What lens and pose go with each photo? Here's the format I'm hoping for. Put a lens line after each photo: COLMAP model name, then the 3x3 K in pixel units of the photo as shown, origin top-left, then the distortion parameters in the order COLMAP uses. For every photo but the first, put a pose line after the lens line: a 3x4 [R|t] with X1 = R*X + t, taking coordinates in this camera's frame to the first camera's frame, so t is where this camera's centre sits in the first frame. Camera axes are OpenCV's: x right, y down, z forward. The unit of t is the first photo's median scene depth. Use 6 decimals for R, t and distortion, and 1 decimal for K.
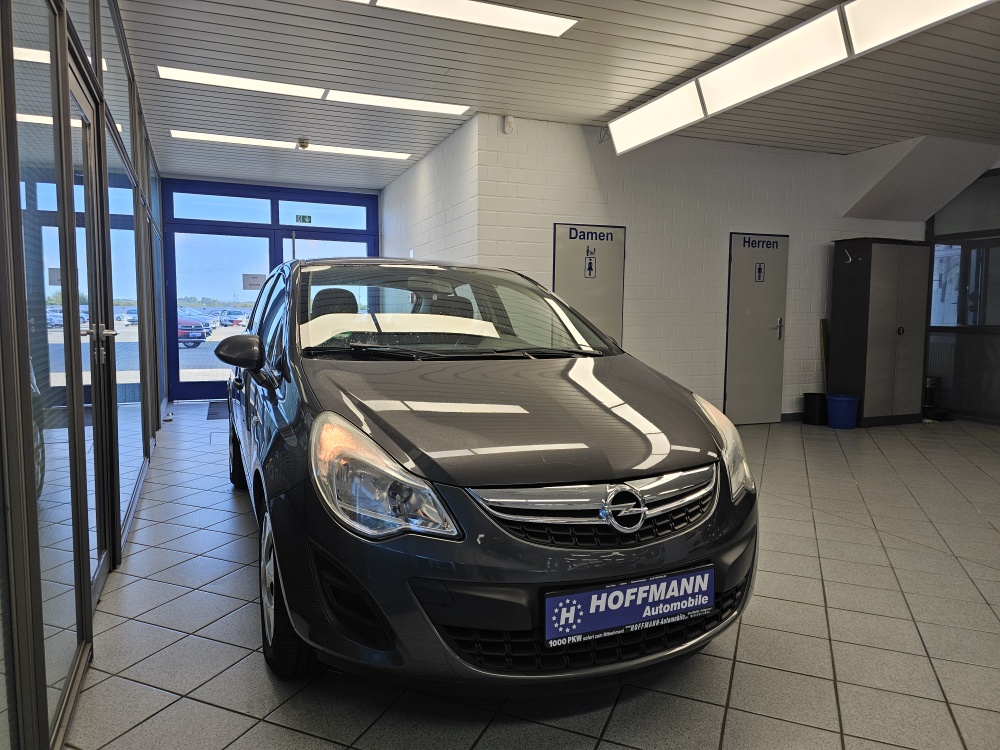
lens RADIAL K [[678.0, 0, 499.3], [0, 678.0, 372.6], [0, 0, 1]] dist [0.062718, -0.062837]
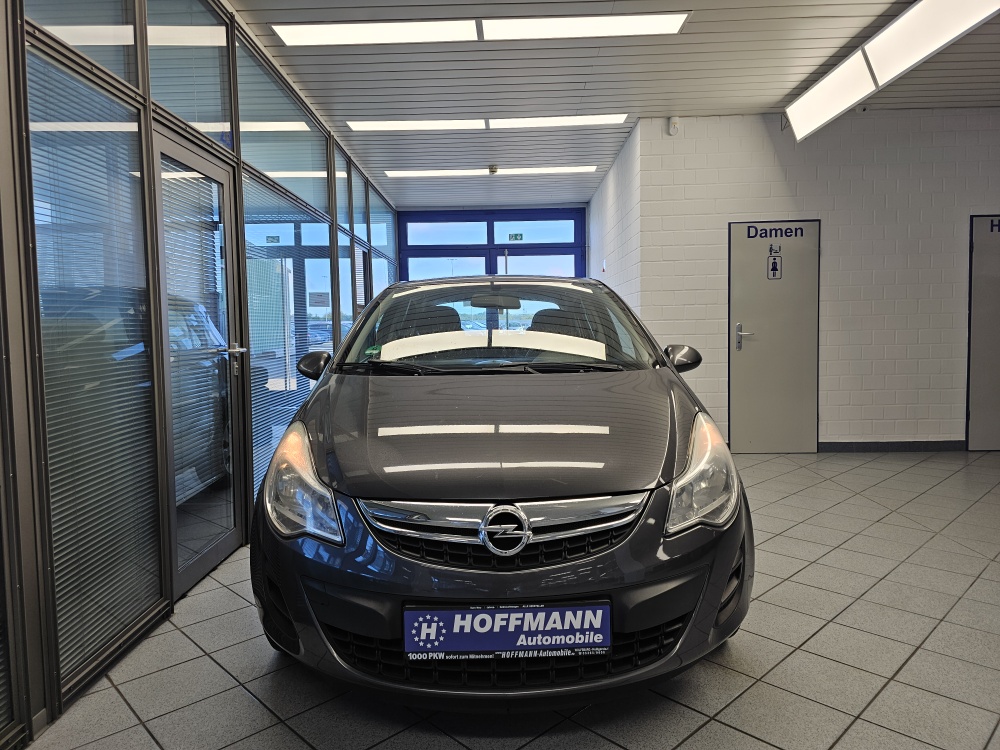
lens RADIAL K [[678.0, 0, 504.0], [0, 678.0, 361.1], [0, 0, 1]] dist [0.062718, -0.062837]
pose [[0.921635, -0.003424, -0.388044, 0.189800], [-0.006821, 0.999664, -0.025022, -0.006576], [0.387999, 0.025708, 0.921301, 0.030798]]
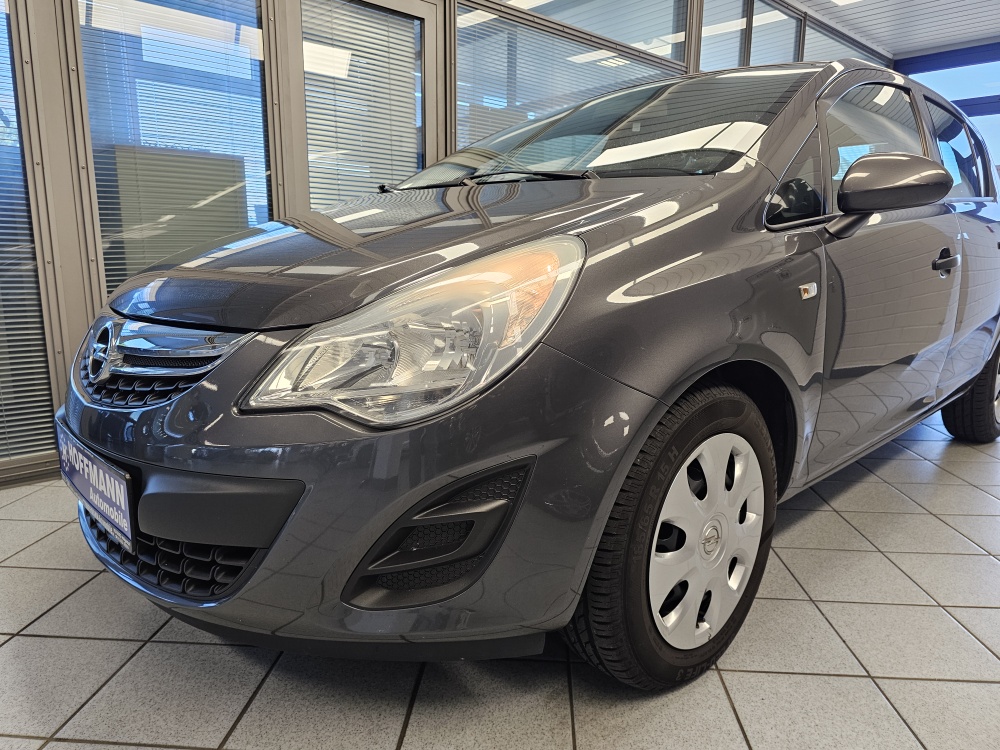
lens RADIAL K [[678.0, 0, 502.2], [0, 678.0, 381.3], [0, 0, 1]] dist [0.062718, -0.062837]
pose [[0.331890, 0.174527, -0.927032, 0.343669], [-0.082813, 0.984332, 0.155667, 0.030276], [0.939676, 0.025106, 0.341143, 0.403870]]
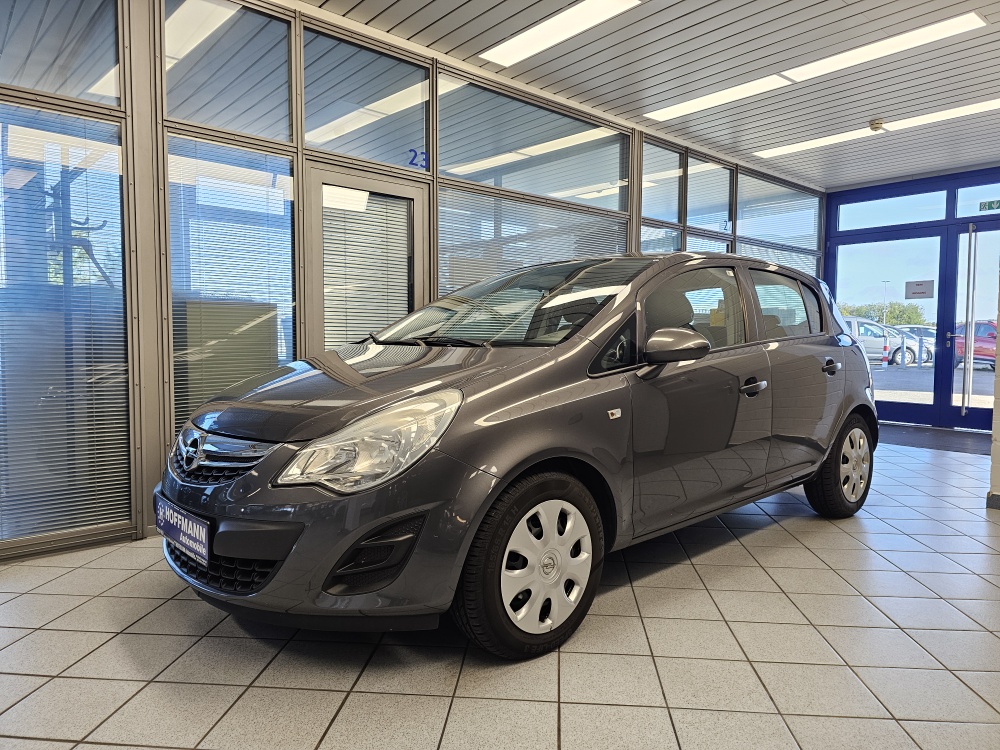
lens RADIAL K [[678.0, 0, 505.6], [0, 678.0, 372.5], [0, 0, 1]] dist [0.062718, -0.062837]
pose [[0.313705, 0.044157, -0.948493, 0.531324], [-0.080093, 0.996589, 0.019906, -0.004068], [0.946136, 0.069723, 0.316172, 0.398298]]
